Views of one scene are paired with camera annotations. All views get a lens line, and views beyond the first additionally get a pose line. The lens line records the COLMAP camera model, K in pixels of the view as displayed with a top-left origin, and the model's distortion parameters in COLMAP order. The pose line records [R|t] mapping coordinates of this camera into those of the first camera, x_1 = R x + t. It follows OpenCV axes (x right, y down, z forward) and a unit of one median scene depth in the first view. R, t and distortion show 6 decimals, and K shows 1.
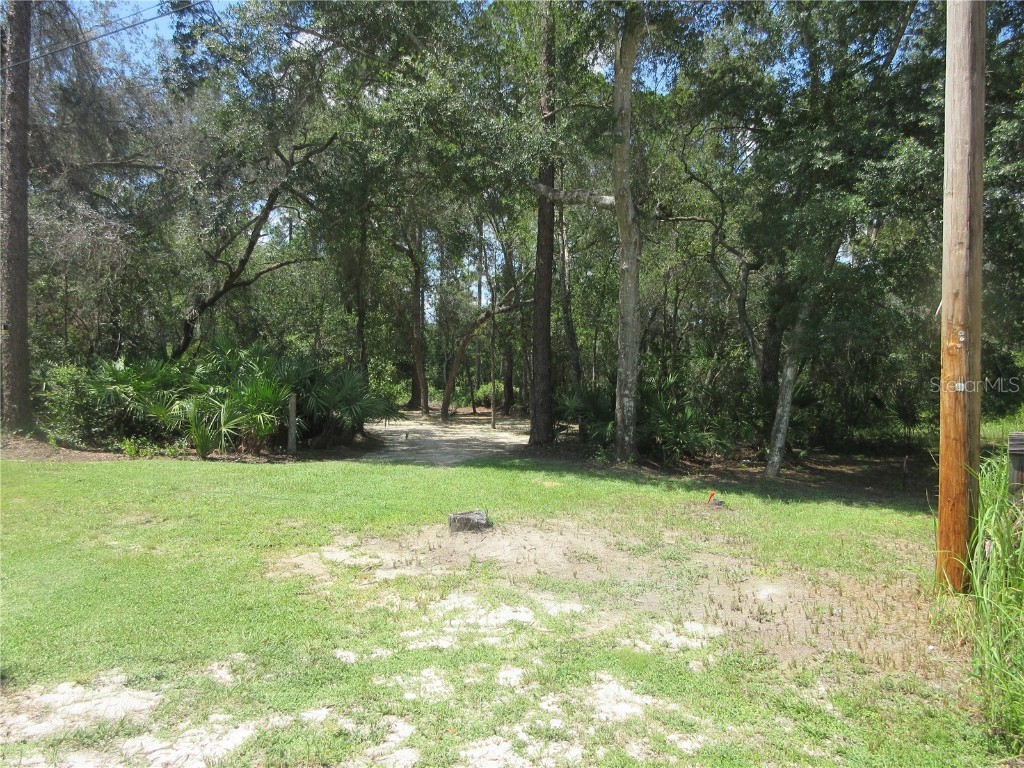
lens RADIAL K [[761.0, 0, 510.9], [0, 761.0, 377.0], [0, 0, 1]] dist [-0.007173, 0.004086]
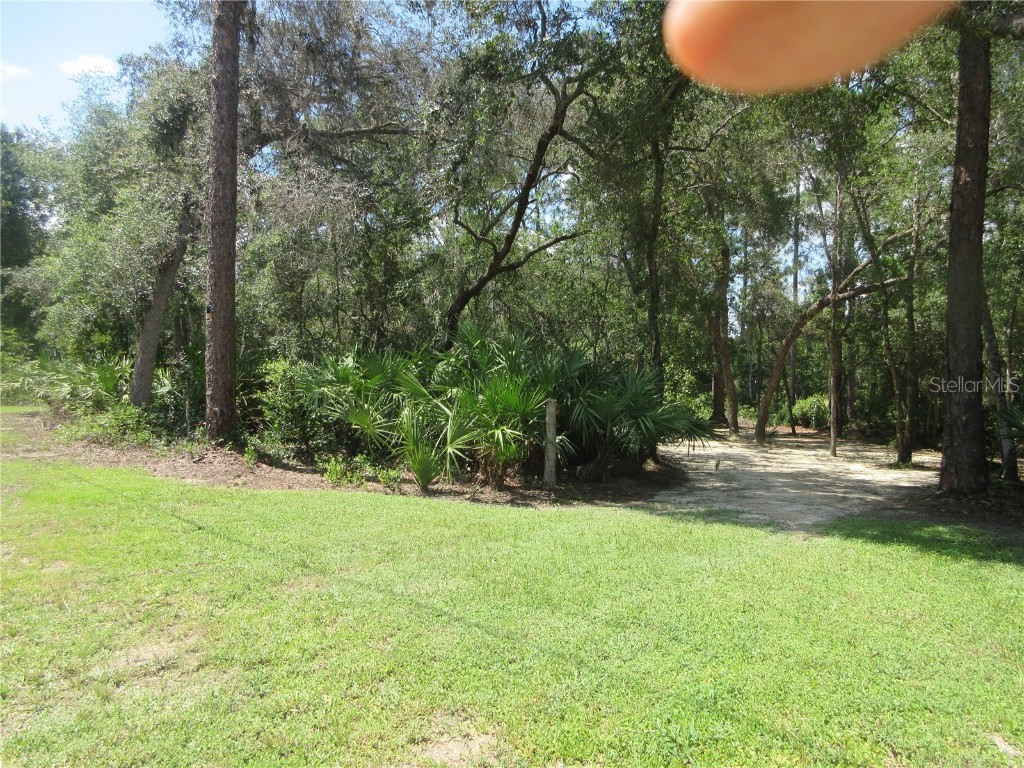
lens RADIAL K [[761.0, 0, 510.9], [0, 761.0, 377.0], [0, 0, 1]] dist [-0.007173, 0.004086]
pose [[0.928161, 0.003738, -0.372160, -0.056377], [-0.011577, 0.999756, -0.018830, 0.012334], [0.371999, 0.021786, 0.927978, 0.289791]]
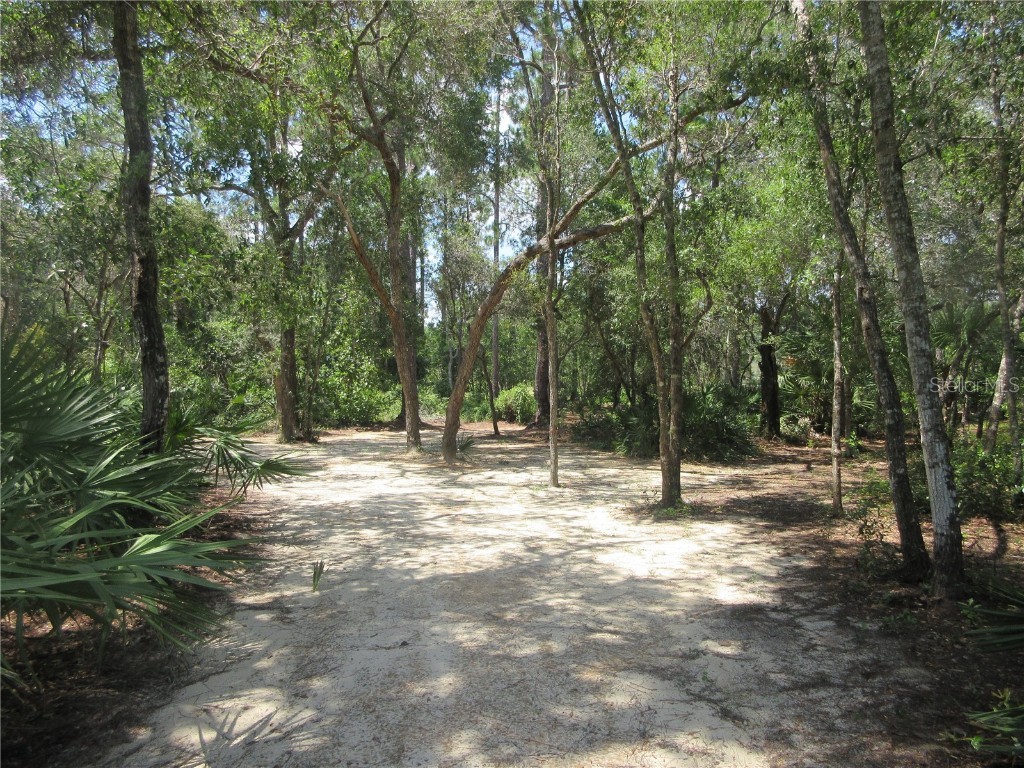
lens RADIAL K [[761.0, 0, 510.9], [0, 761.0, 377.0], [0, 0, 1]] dist [-0.007173, 0.004086]
pose [[0.999898, -0.011986, -0.007796, -0.065080], [0.011945, 0.999915, -0.005304, 0.004571], [0.007859, 0.005210, 0.999956, 0.764182]]
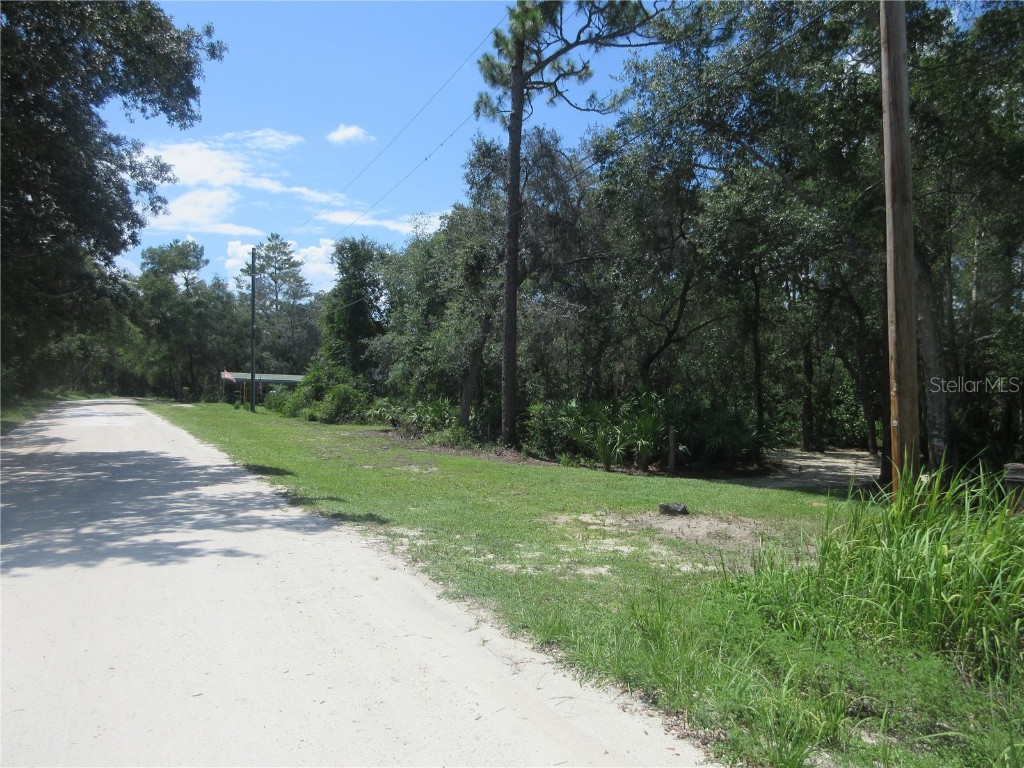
lens RADIAL K [[761.0, 0, 510.9], [0, 761.0, 377.0], [0, 0, 1]] dist [-0.007173, 0.004086]
pose [[0.770946, -0.013146, -0.636765, 0.272993], [-0.019292, 0.998846, -0.043979, -0.000506], [0.636608, 0.046191, 0.769803, -0.161813]]
